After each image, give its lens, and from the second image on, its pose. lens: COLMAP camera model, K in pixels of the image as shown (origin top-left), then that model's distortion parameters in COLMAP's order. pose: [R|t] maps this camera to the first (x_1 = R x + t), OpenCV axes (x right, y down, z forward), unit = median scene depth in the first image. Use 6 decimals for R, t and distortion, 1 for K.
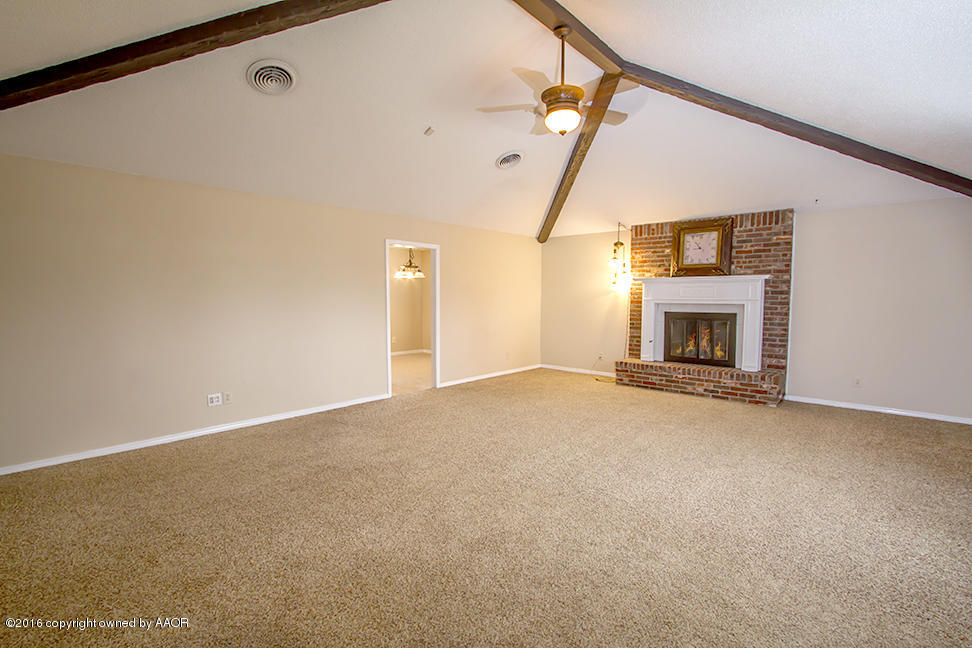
lens RADIAL K [[455.0, 0, 494.6], [0, 455.0, 313.4], [0, 0, 1]] dist [-0.013749, -0.000021]
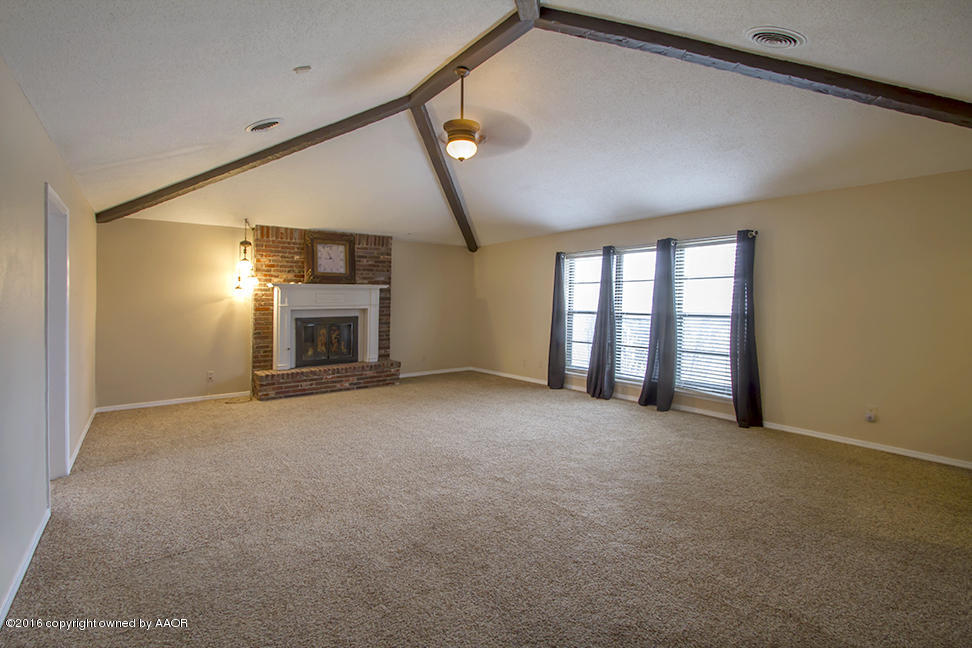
lens RADIAL K [[455.0, 0, 494.6], [0, 455.0, 313.4], [0, 0, 1]] dist [-0.013749, -0.000021]
pose [[0.178669, -0.026917, 0.983541, -0.555583], [0.046308, 0.998748, 0.018920, -0.012485], [-0.982819, 0.042165, 0.179692, 0.408850]]
